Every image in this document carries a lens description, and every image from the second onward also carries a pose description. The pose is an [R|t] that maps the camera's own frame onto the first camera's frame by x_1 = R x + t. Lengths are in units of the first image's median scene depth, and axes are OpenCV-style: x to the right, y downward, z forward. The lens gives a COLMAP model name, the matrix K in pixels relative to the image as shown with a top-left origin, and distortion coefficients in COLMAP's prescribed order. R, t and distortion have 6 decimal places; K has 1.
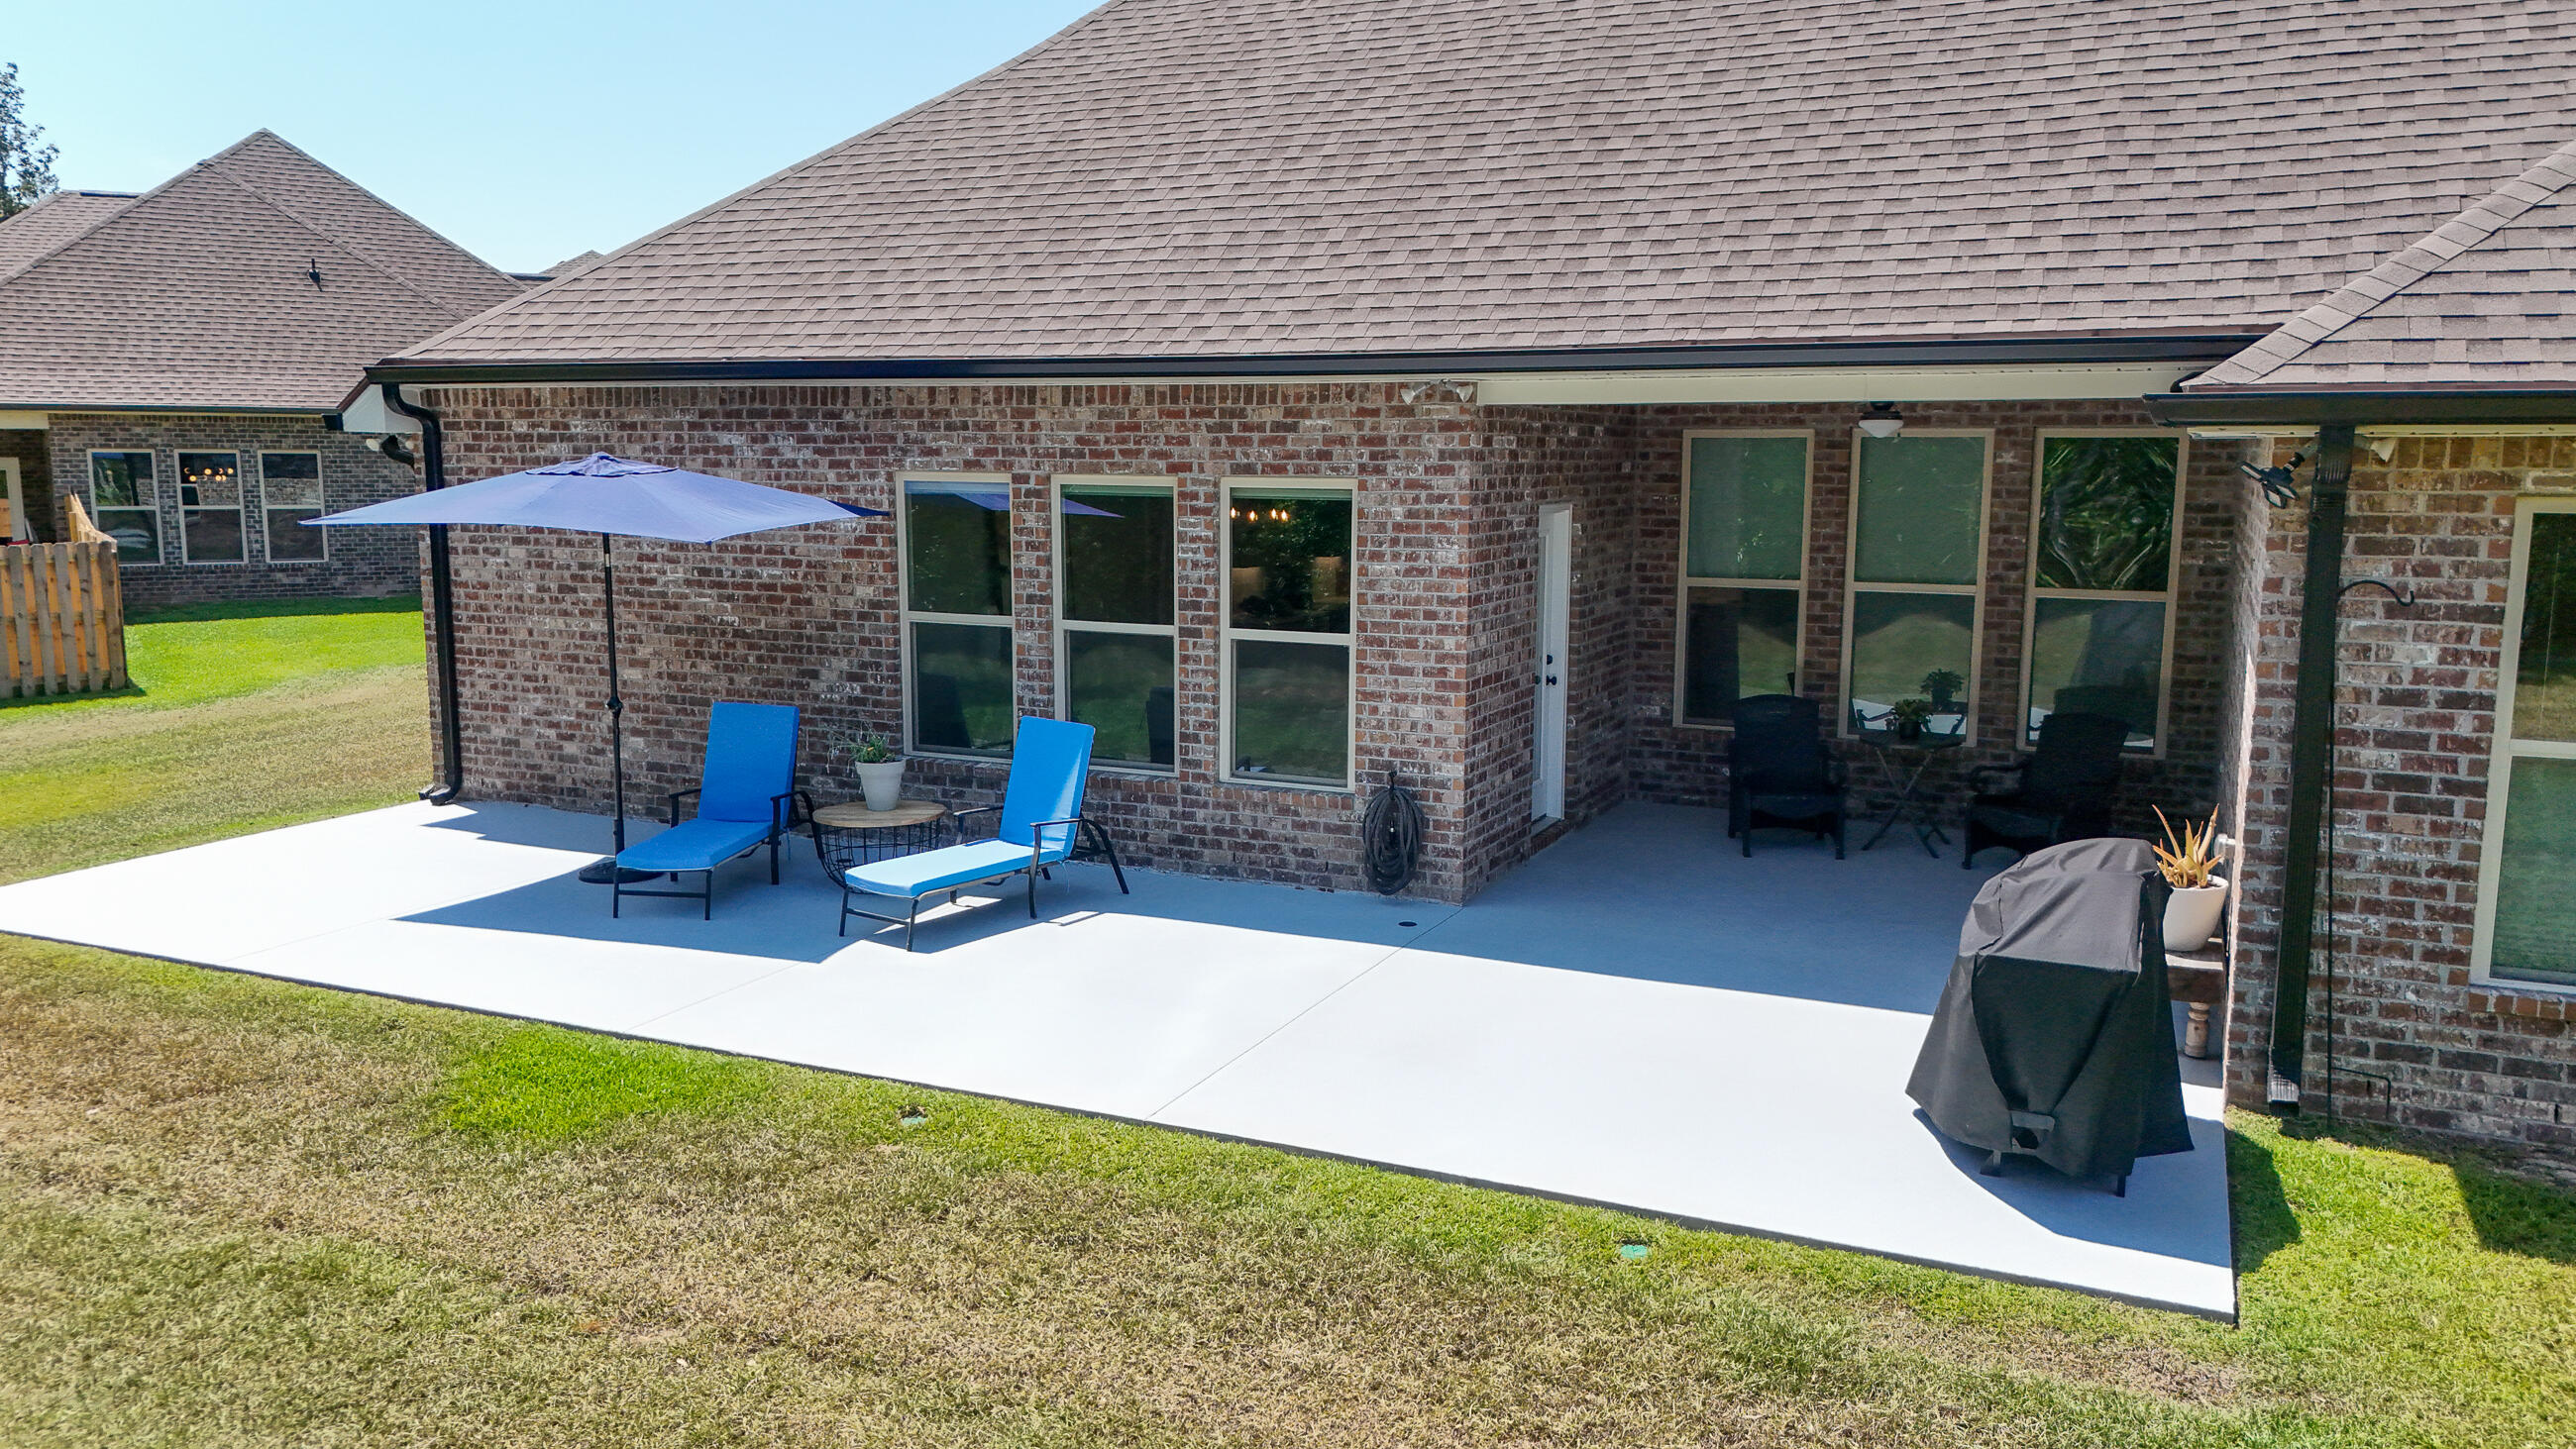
lens RADIAL K [[1911.7, 0, 1288.0], [0, 1911.7, 724.5], [0, 0, 1]] dist [0.090885, -0.086112]
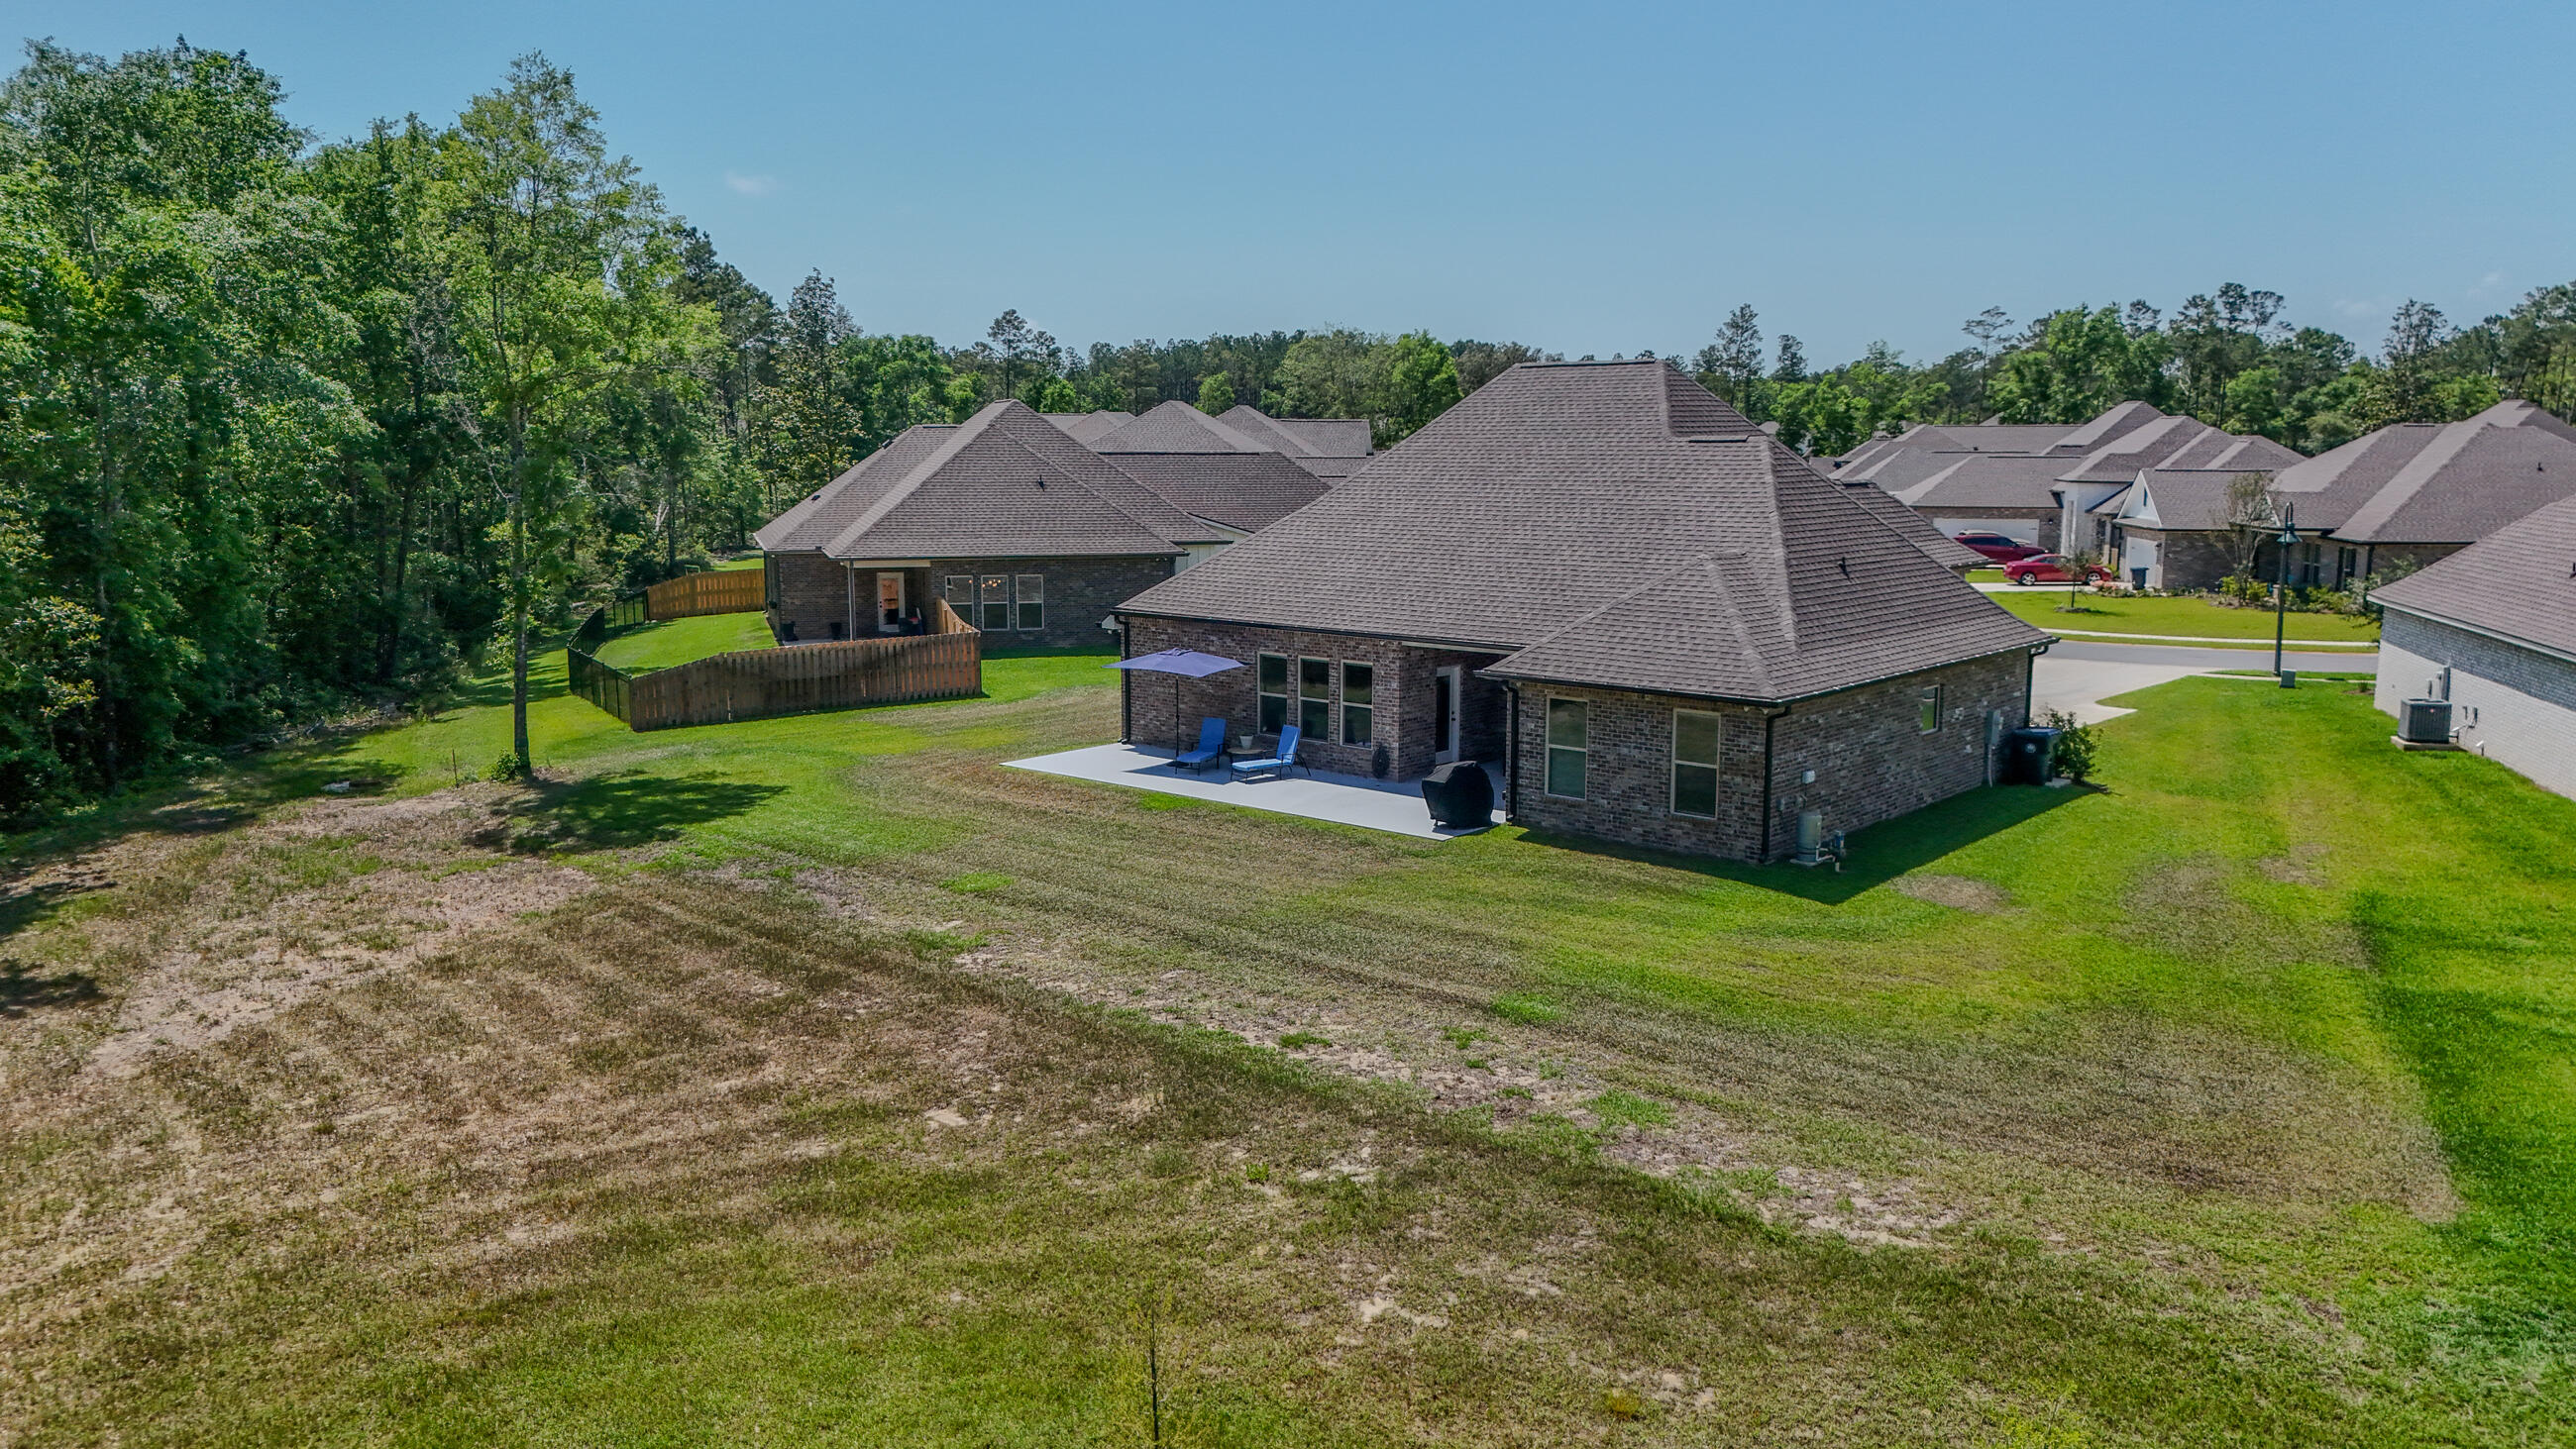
lens RADIAL K [[1911.7, 0, 1288.0], [0, 1911.7, 724.5], [0, 0, 1]] dist [0.090885, -0.086112]
pose [[0.962633, 0.039834, -0.267864, 0.835565], [-0.038689, 0.999206, 0.009552, -0.039497], [0.268032, 0.001168, 0.963409, -2.465803]]
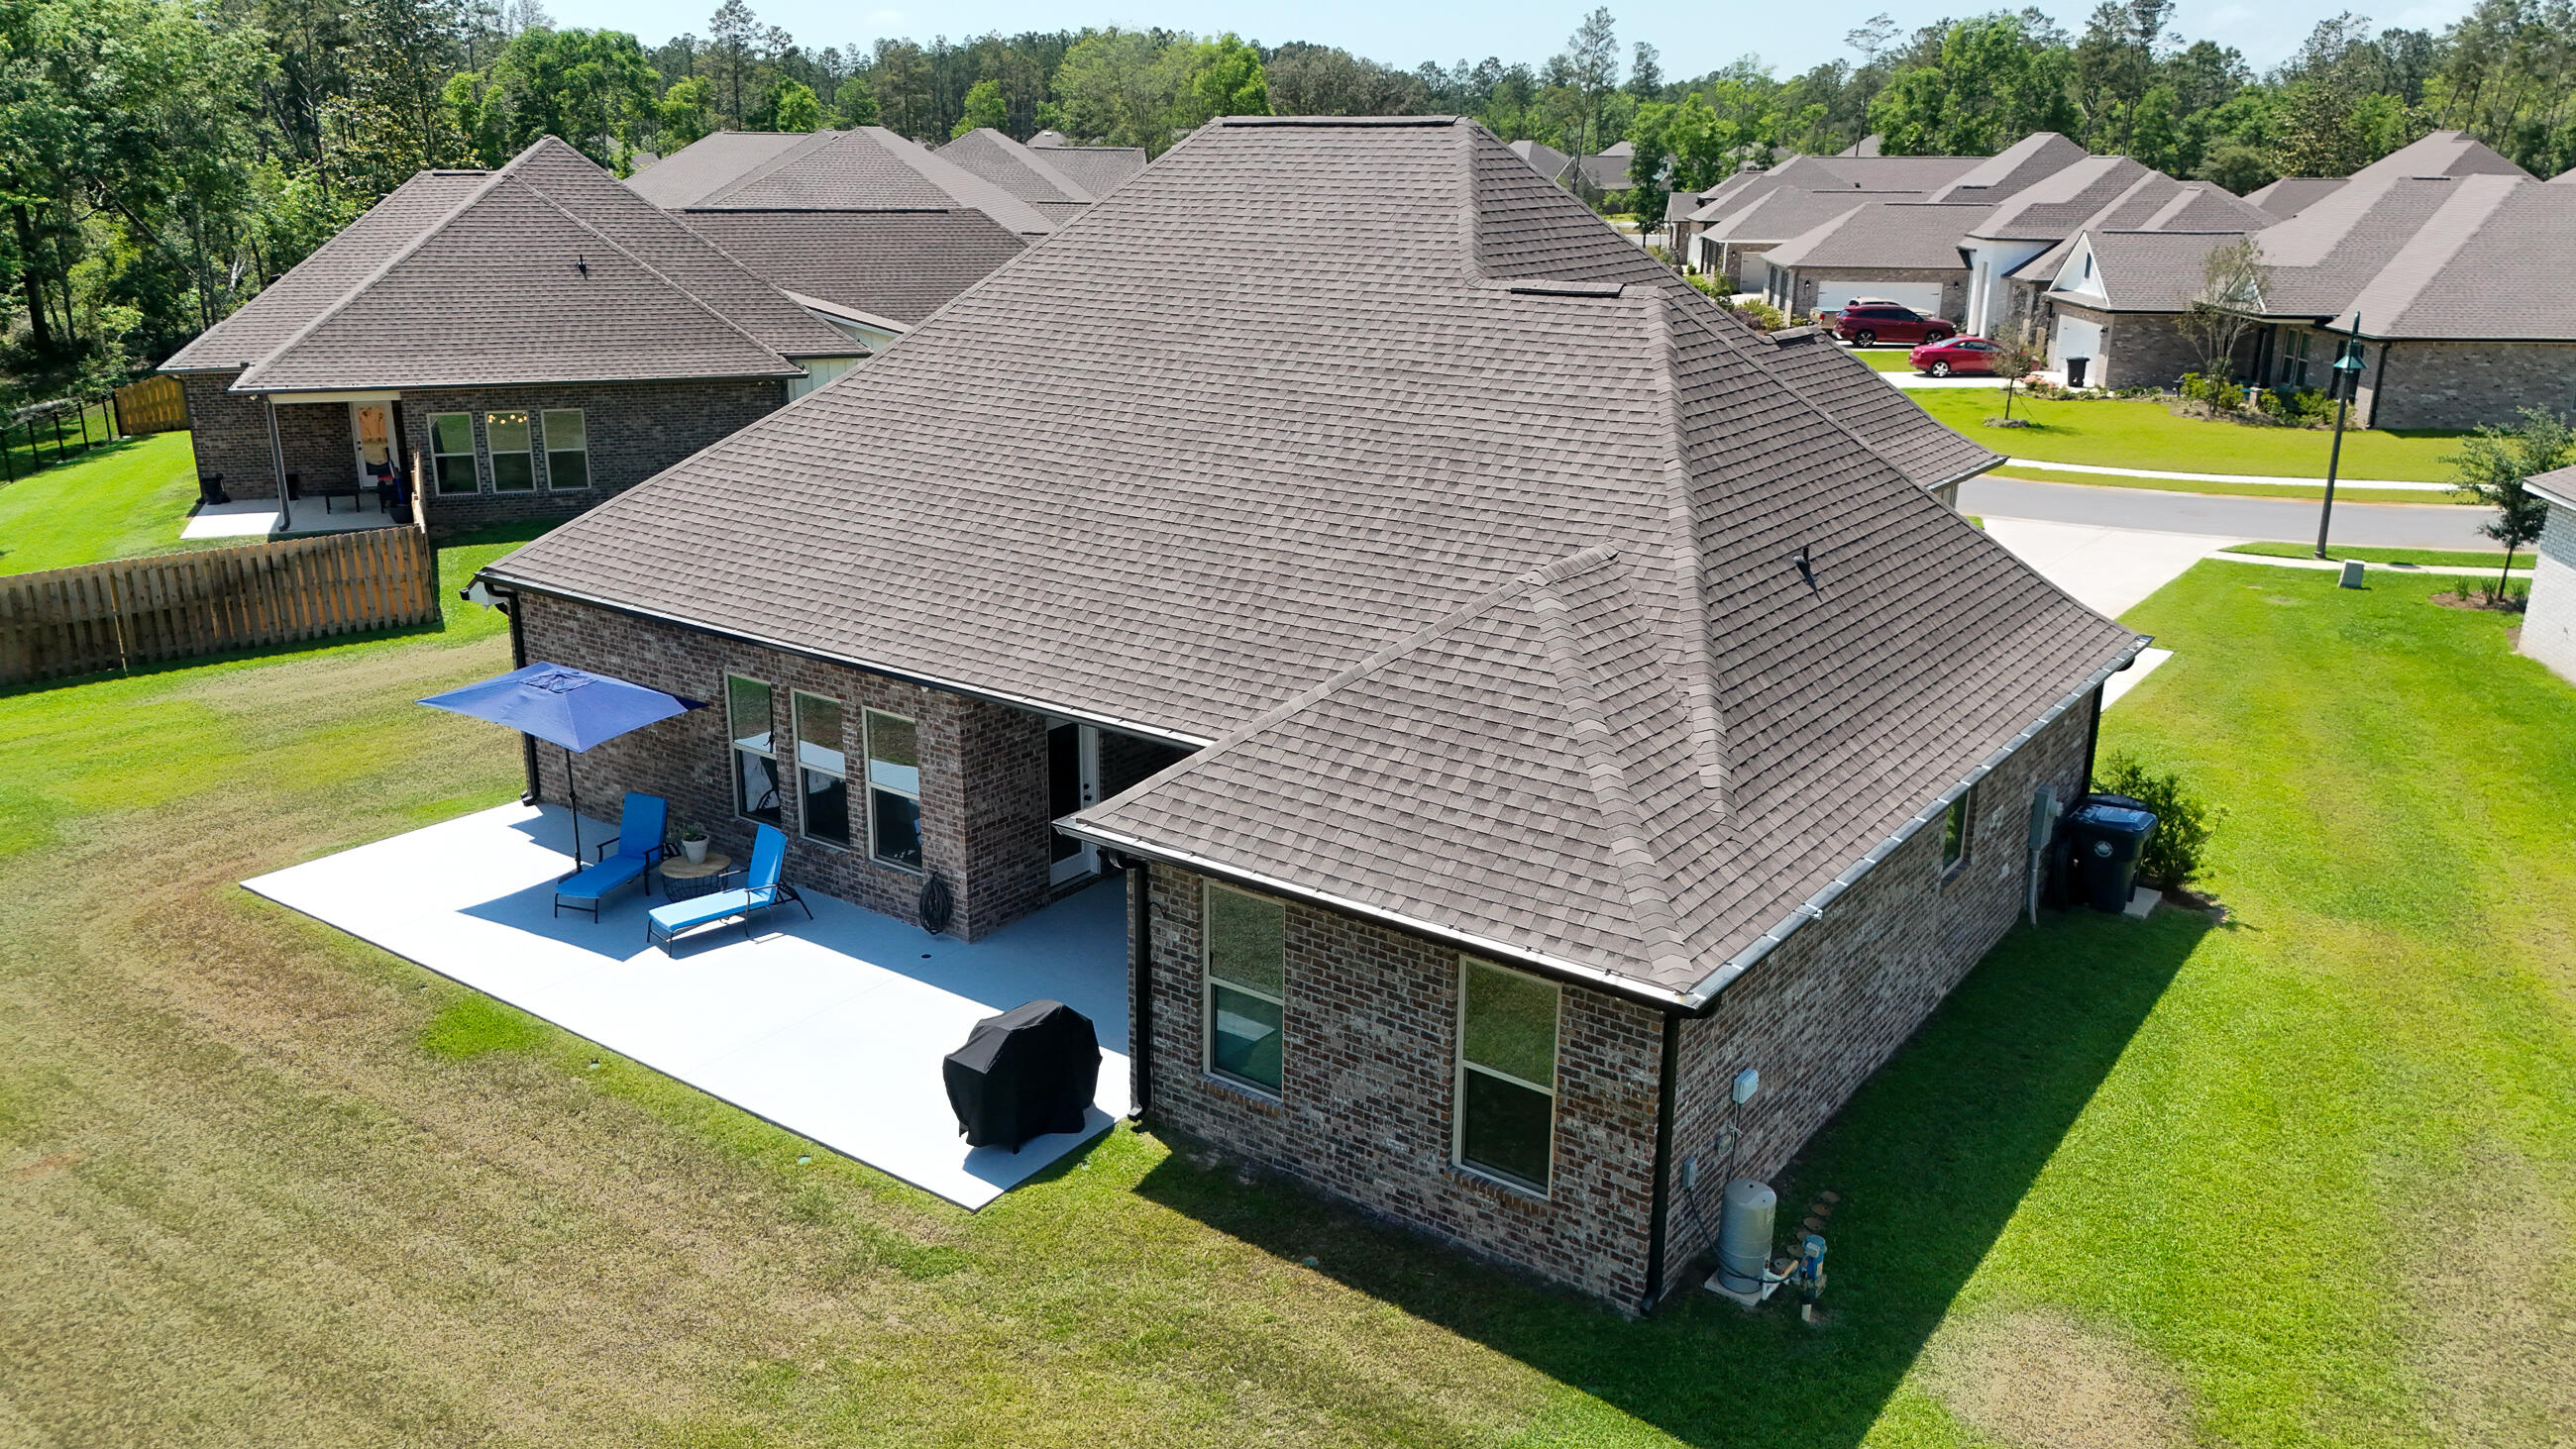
lens RADIAL K [[1922.7, 0, 1288.0], [0, 1922.7, 724.5], [0, 0, 1]] dist [0.045727, -0.006184]
pose [[0.981138, 0.061999, -0.183099, 0.732148], [-0.034474, 0.988107, 0.149851, -0.413878], [0.190212, -0.140713, 0.971607, -0.756246]]
